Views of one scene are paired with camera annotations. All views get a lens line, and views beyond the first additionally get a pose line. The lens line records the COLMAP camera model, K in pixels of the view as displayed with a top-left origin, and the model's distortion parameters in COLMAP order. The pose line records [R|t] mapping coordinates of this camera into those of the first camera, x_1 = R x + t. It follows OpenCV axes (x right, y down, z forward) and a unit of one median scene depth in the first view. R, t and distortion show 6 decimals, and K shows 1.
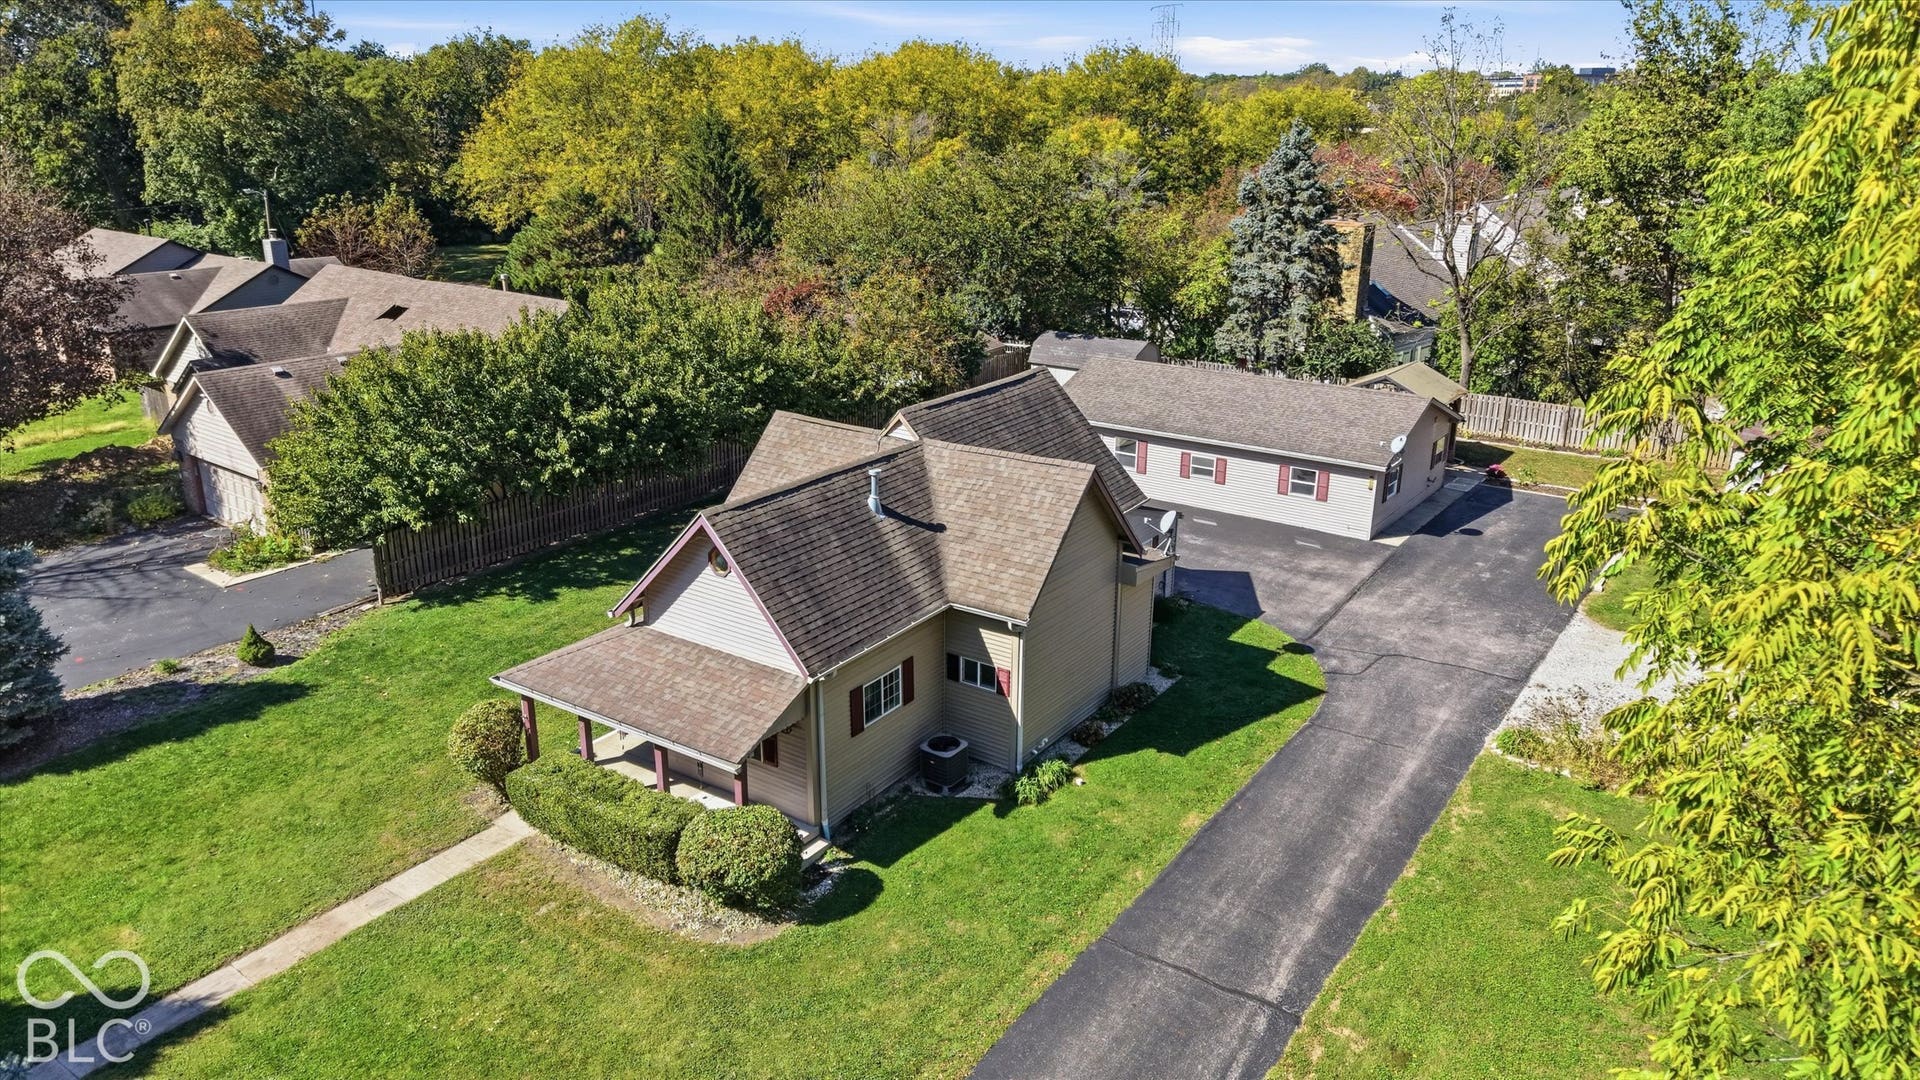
lens RADIAL K [[1323.8, 0, 955.2], [0, 1323.8, 539.5], [0, 0, 1]] dist [0.028255, -0.010686]
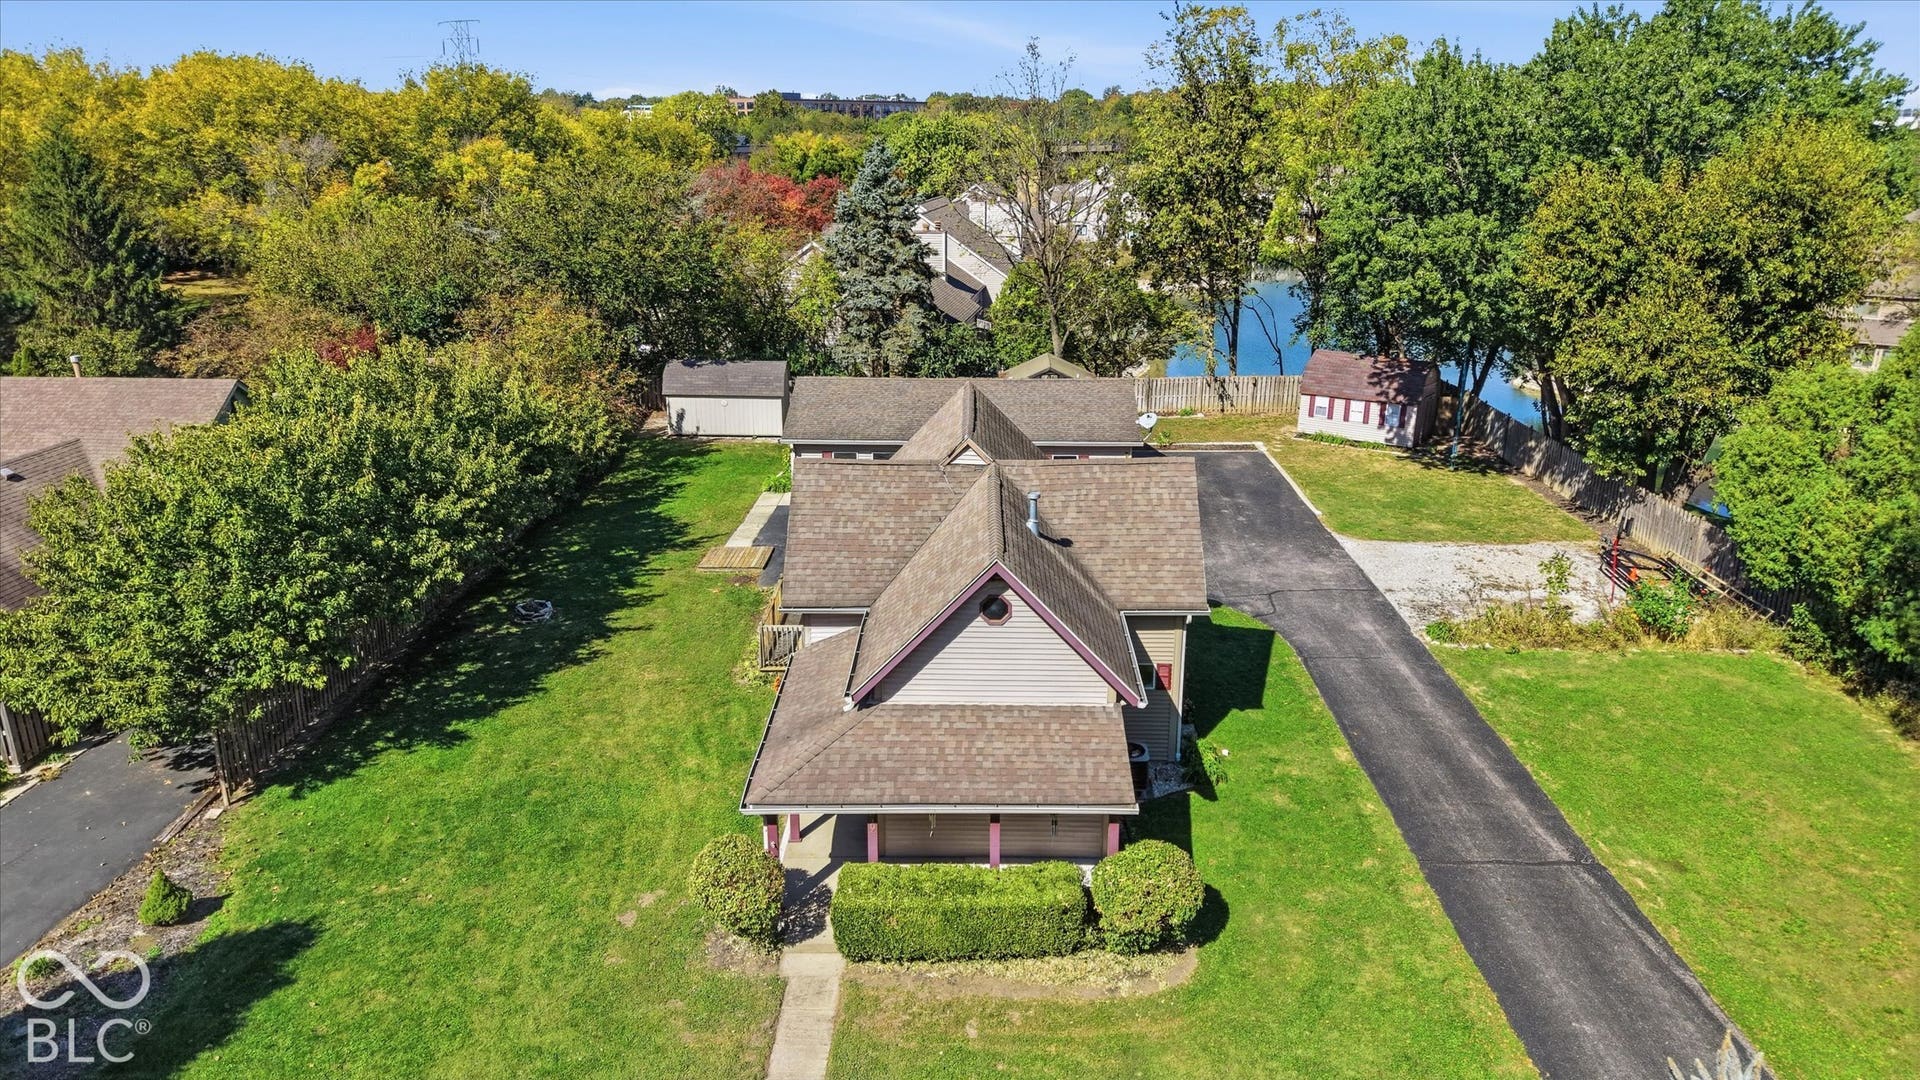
lens RADIAL K [[1323.8, 0, 957.7], [0, 1323.8, 540.8], [0, 0, 1]] dist [0.028255, -0.010686]
pose [[0.821310, -0.174742, 0.543061, -0.505095], [0.183436, 0.982272, 0.038645, -0.051765], [-0.540187, 0.067878, 0.838803, 0.167599]]
